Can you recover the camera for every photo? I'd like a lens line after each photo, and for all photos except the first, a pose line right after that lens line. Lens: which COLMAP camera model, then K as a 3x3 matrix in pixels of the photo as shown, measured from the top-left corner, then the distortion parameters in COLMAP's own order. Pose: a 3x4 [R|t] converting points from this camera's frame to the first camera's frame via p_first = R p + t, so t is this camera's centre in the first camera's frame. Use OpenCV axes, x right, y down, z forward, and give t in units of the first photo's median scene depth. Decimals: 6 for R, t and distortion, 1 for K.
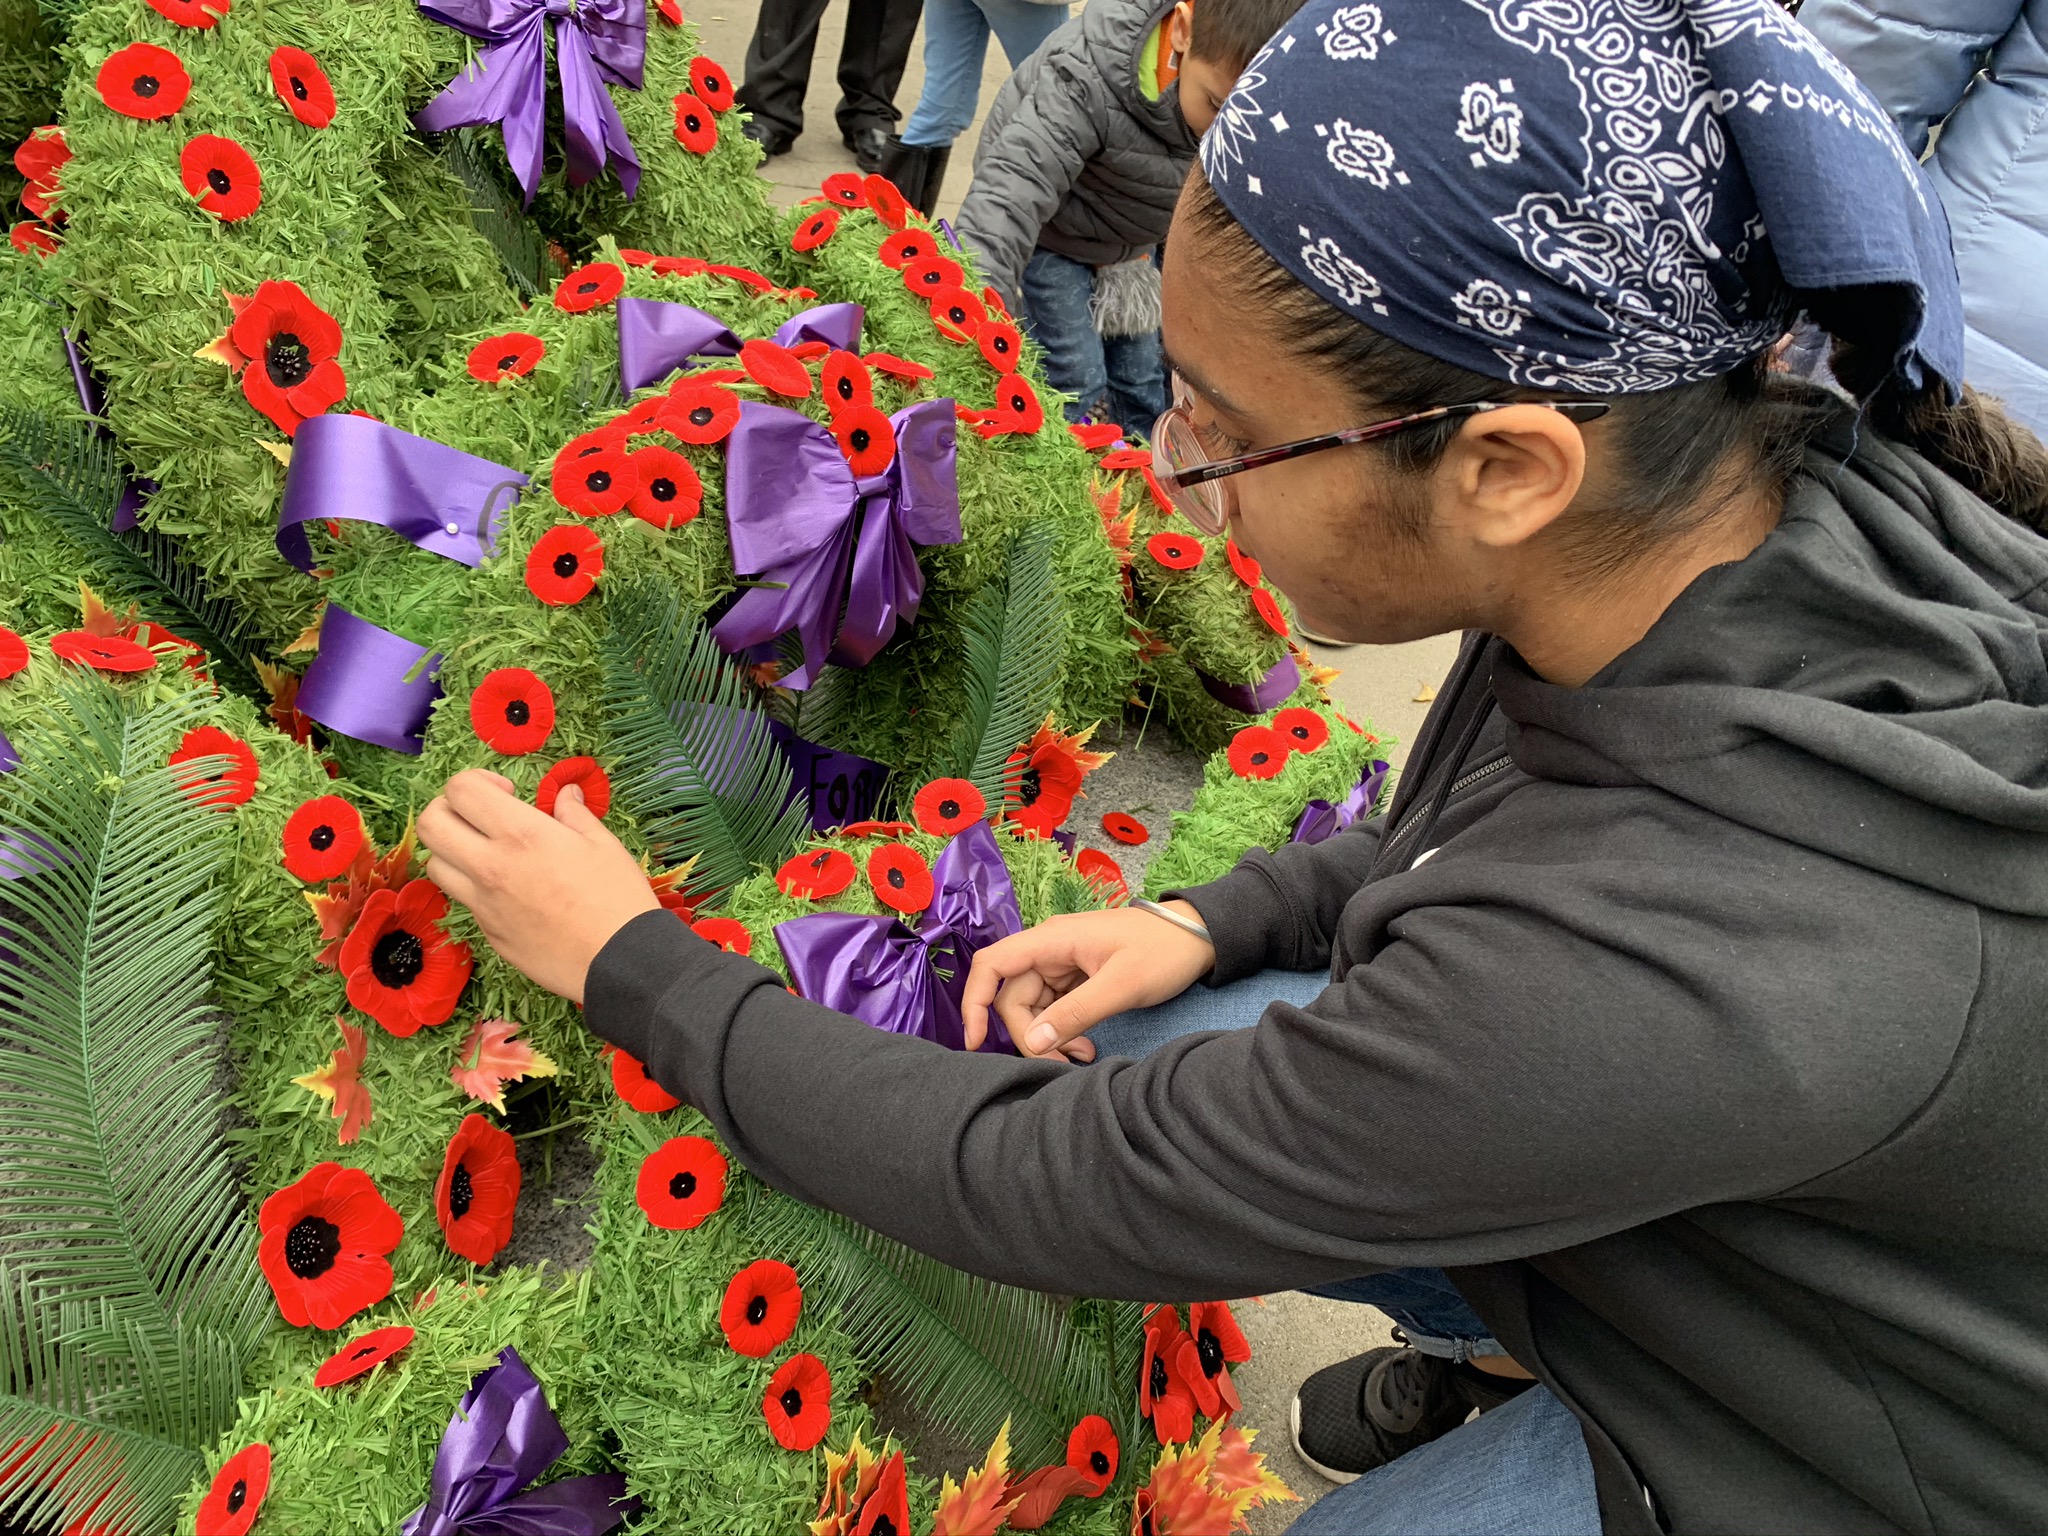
lens RADIAL K [[1594.2, 0, 1015.4], [0, 1594.2, 757.7], [0, 0, 1]] dist [0.028405, -0.007122]
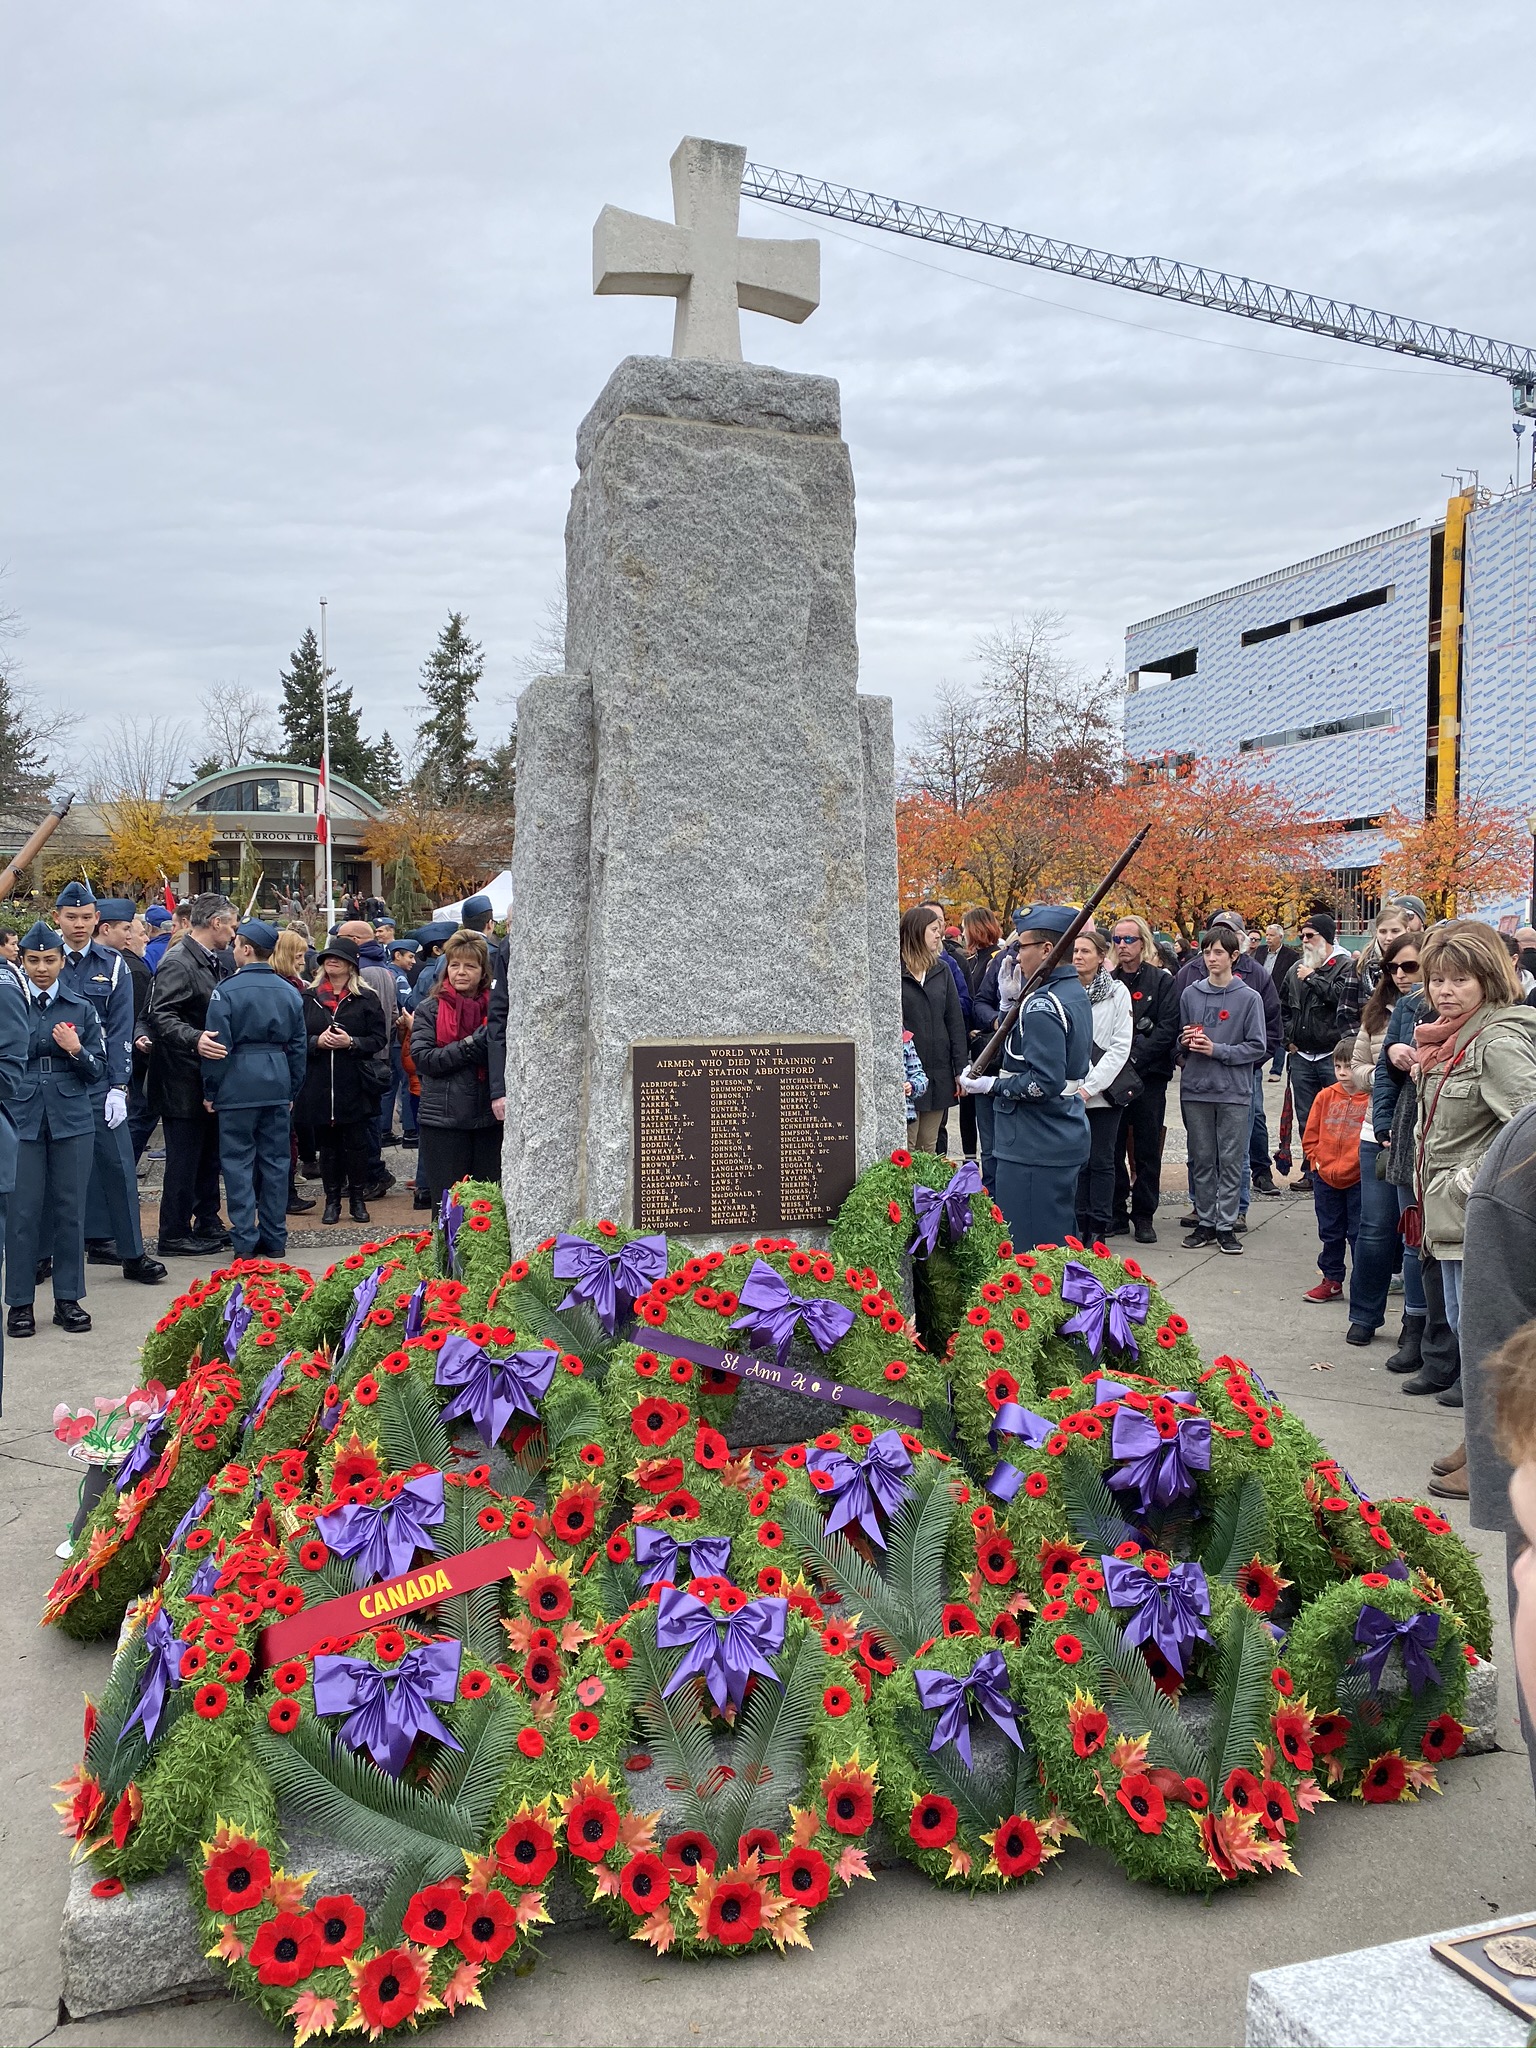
lens RADIAL K [[1580.7, 0, 768.0], [0, 1580.7, 1024.0], [0, 0, 1]] dist [0.127650, -0.289290]
pose [[0.802594, -0.102709, -0.587617, 1.202432], [-0.253310, 0.833159, -0.491610, 0.880911], [0.540071, 0.543413, 0.642671, -1.847916]]
